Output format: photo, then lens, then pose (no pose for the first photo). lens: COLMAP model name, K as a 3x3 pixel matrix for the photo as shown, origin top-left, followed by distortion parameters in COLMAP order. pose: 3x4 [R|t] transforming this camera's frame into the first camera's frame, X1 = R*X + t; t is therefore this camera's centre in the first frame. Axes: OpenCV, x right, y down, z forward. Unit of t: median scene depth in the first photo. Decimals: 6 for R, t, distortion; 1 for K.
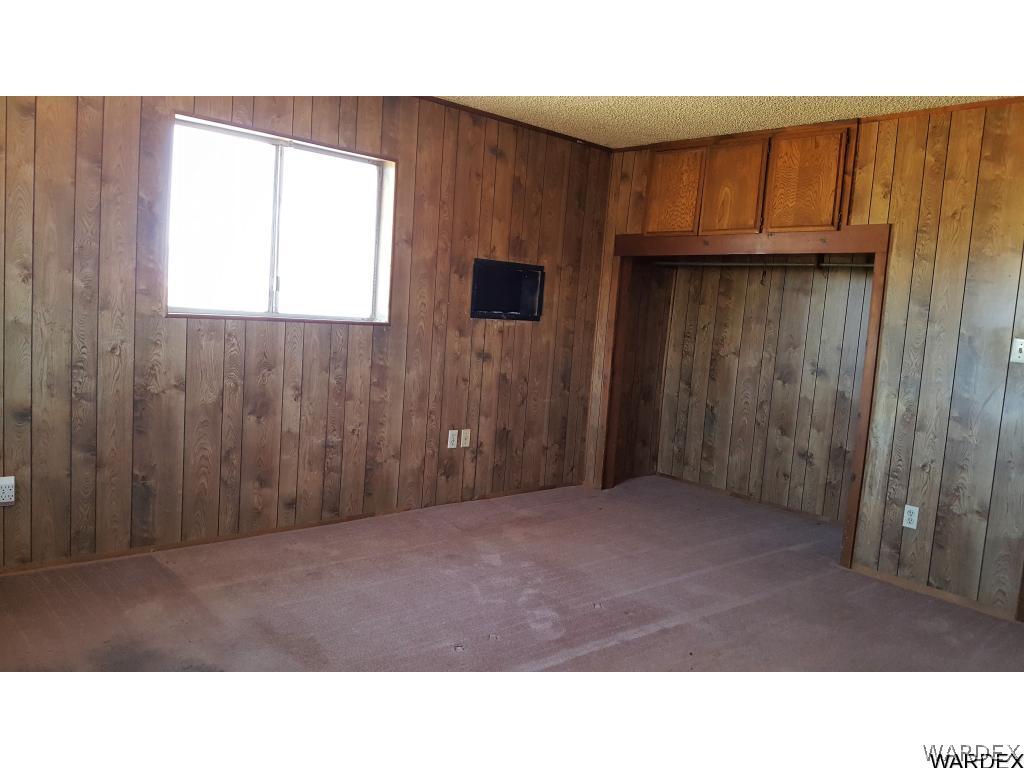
lens RADIAL K [[759.4, 0, 507.2], [0, 759.4, 386.4], [0, 0, 1]] dist [0.192101, -0.351835]
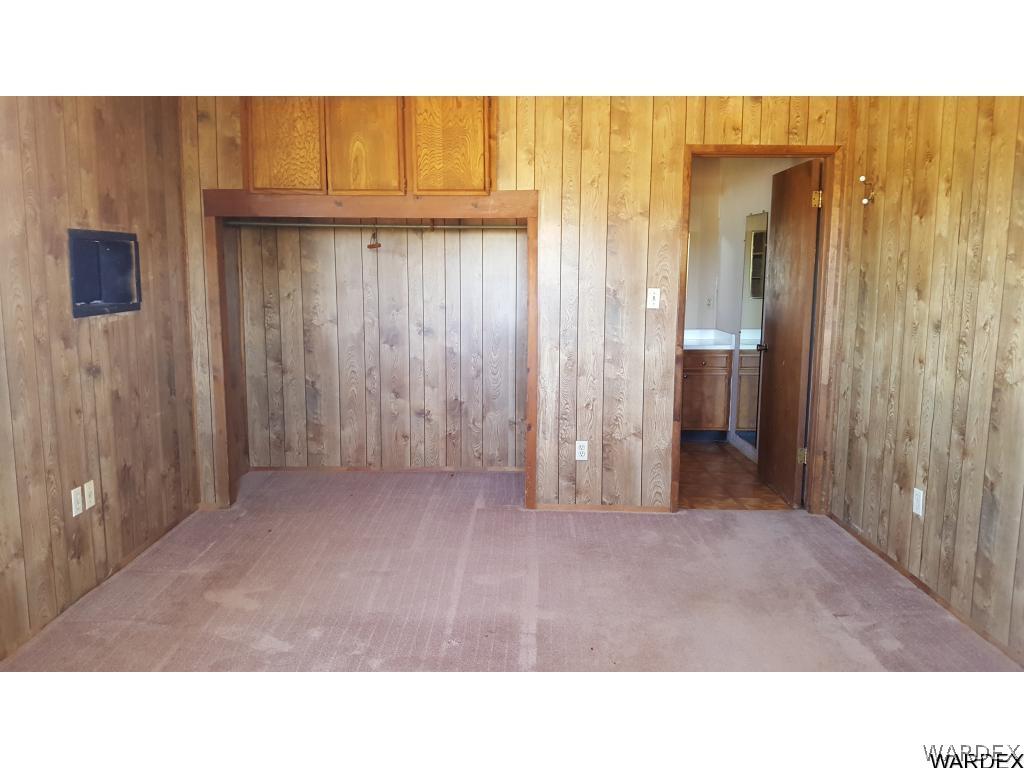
lens RADIAL K [[759.4, 0, 507.2], [0, 759.4, 386.4], [0, 0, 1]] dist [0.192101, -0.351835]
pose [[0.677084, -0.180948, 0.713313, -0.235908], [0.126560, 0.983489, 0.129352, -0.058707], [-0.724941, 0.002695, 0.688806, 0.209879]]
